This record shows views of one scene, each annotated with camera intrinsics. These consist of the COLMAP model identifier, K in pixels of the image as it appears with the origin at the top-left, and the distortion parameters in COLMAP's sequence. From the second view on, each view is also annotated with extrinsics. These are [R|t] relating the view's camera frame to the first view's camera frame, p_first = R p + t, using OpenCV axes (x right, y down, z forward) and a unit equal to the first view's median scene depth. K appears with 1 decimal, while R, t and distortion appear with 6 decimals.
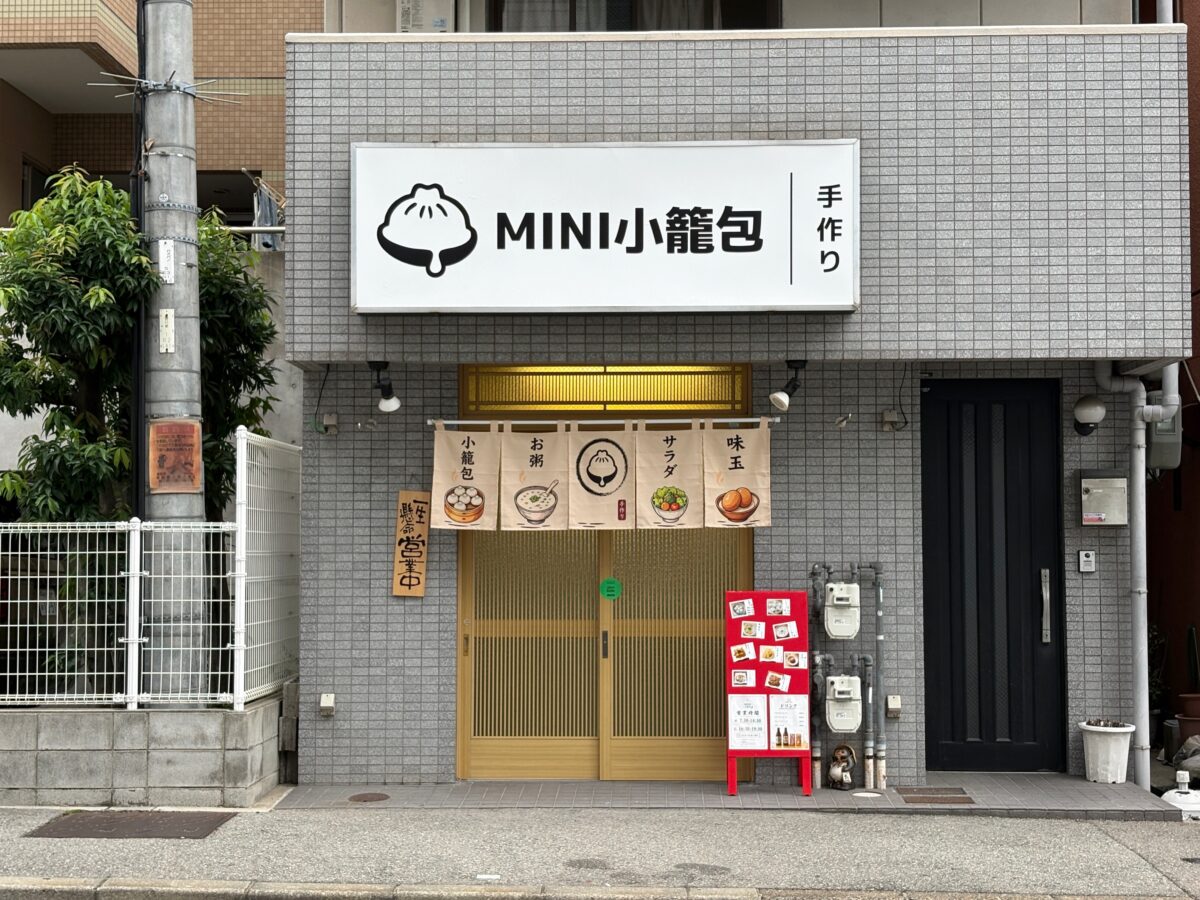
lens RADIAL K [[1785.8, 0, 594.1], [0, 1785.8, 450.7], [0, 0, 1]] dist [0.182600, 0.000000]
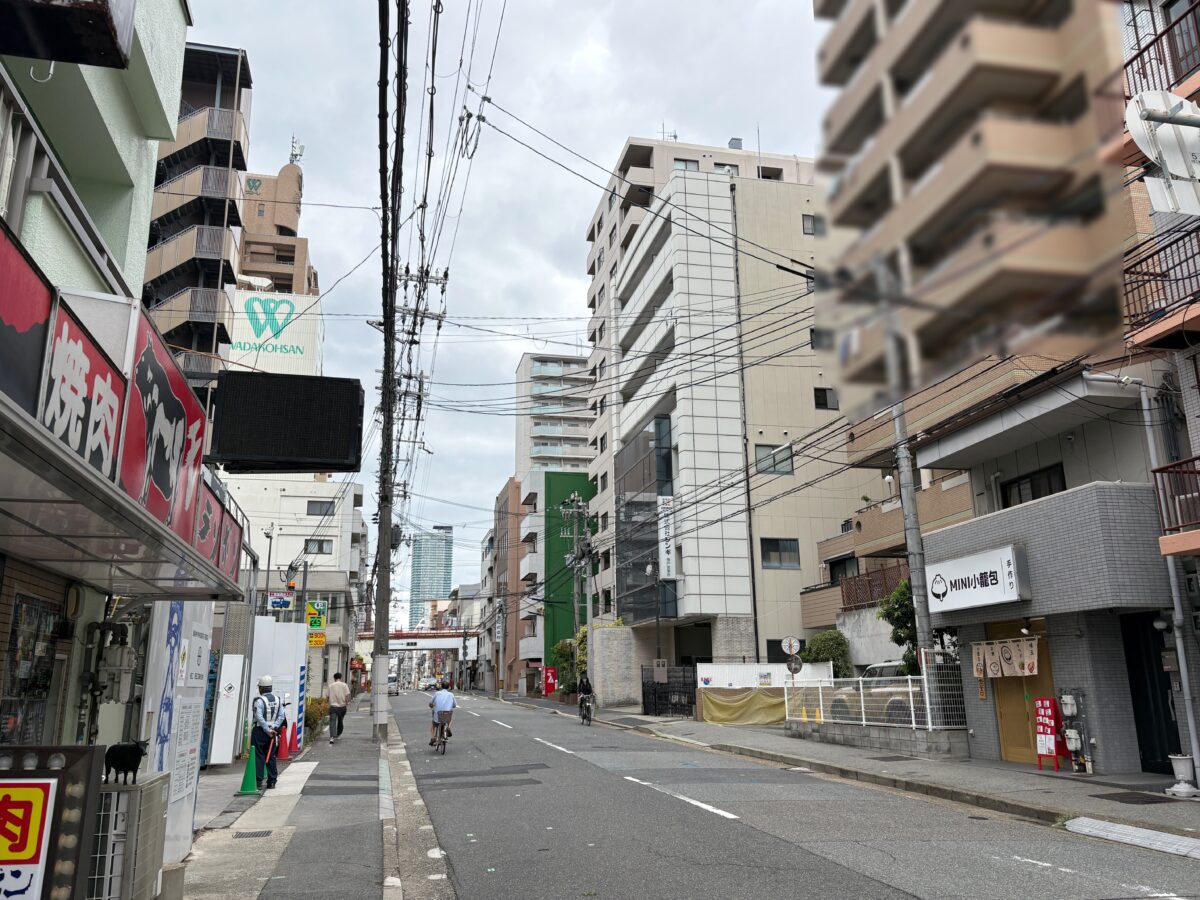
lens RADIAL K [[926.7, 0, 597.6], [0, 926.7, 448.7], [0, 0, 1]] dist [0.007428, 0.012484]
pose [[0.217175, -0.246343, -0.944537, 1.461570], [0.058862, 0.969176, -0.239235, 0.005394], [0.974356, -0.003641, 0.224981, -0.036335]]
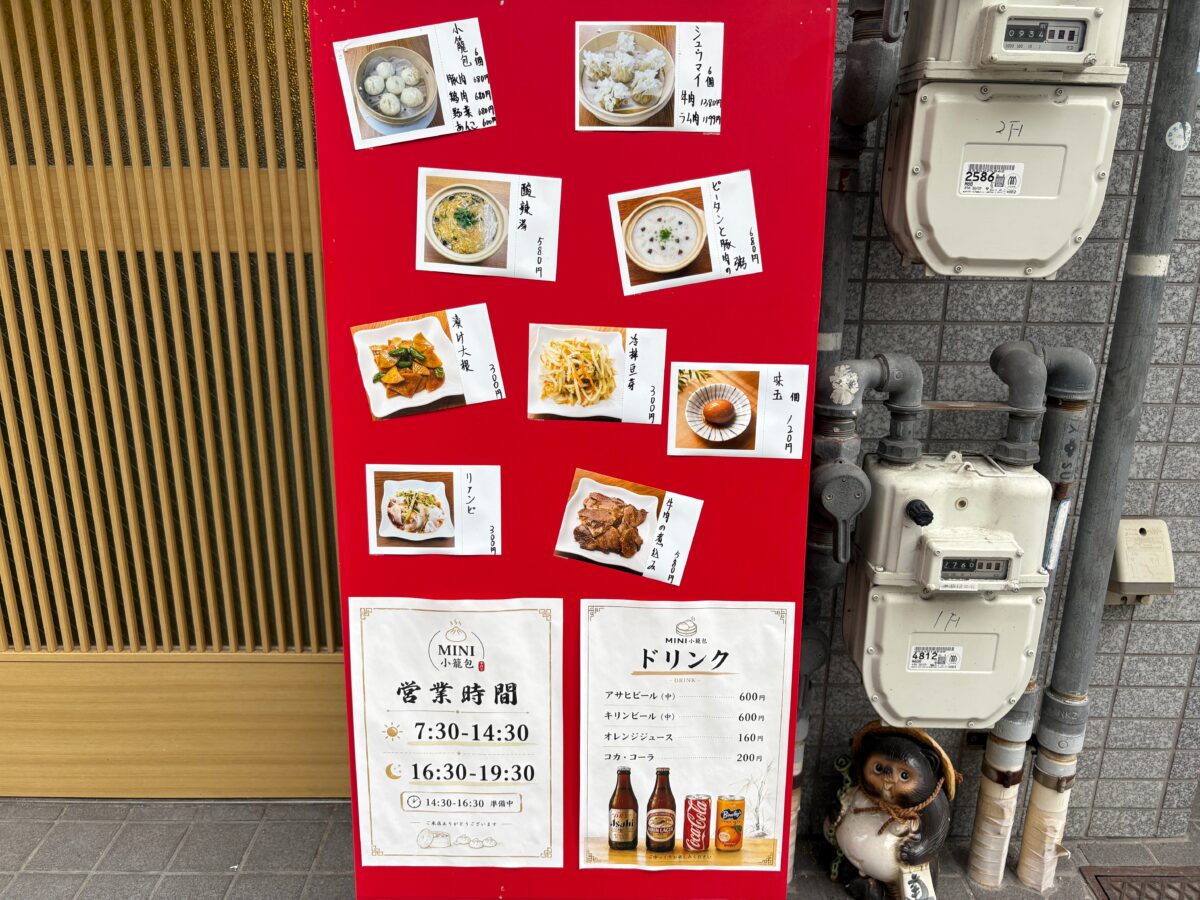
lens RADIAL K [[926.7, 0, 599.7], [0, 926.7, 456.4], [0, 0, 1]] dist [0.007428, 0.012484]
pose [[0.998641, -0.003353, 0.052016, 0.094653], [-0.015041, 0.936938, 0.349173, 0.090434], [-0.049906, -0.349481, 0.935613, 0.916249]]
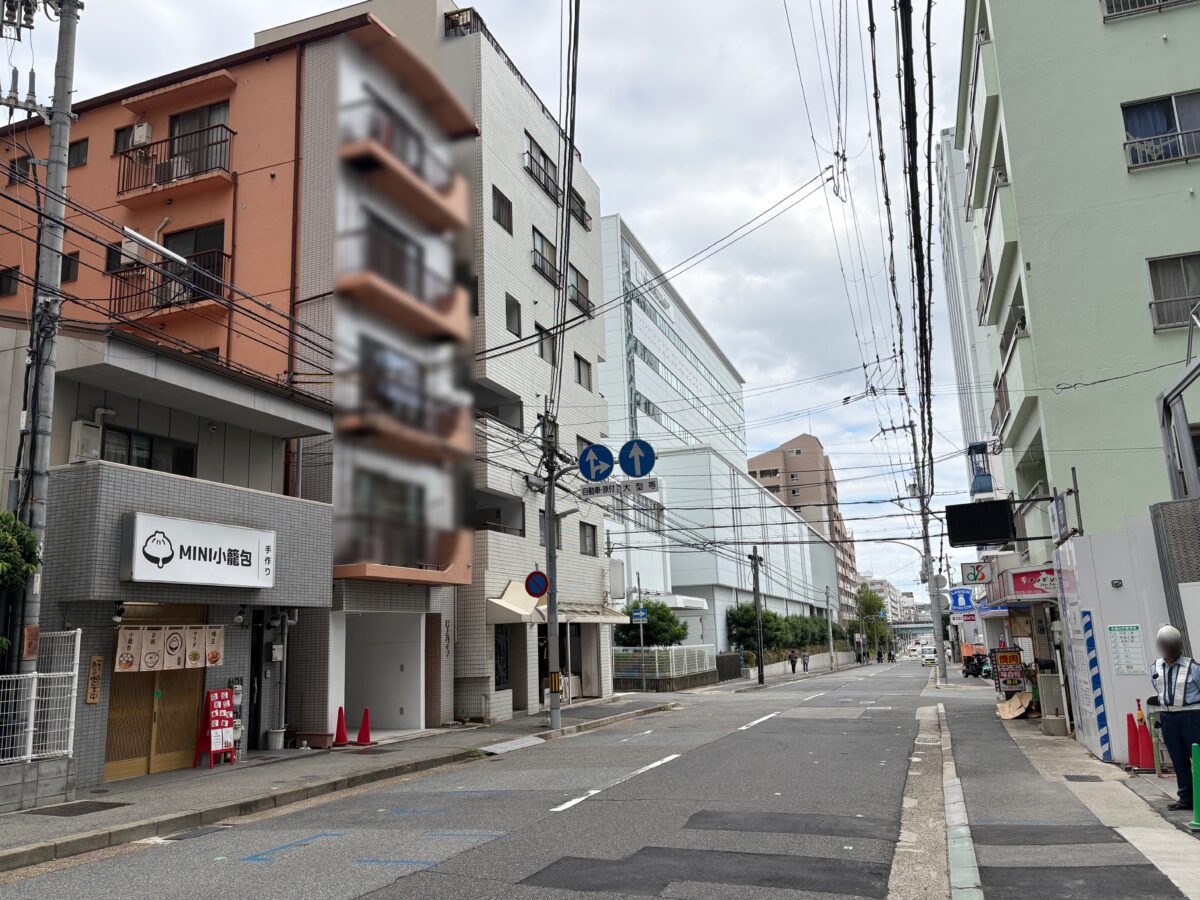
lens RADIAL K [[926.7, 0, 596.9], [0, 926.7, 455.1], [0, 0, 1]] dist [0.007428, 0.012484]
pose [[0.332561, 0.173334, 0.927016, -1.087148], [-0.009001, 0.983503, -0.180667, -0.022027], [-0.943039, 0.051739, 0.328635, -0.019140]]
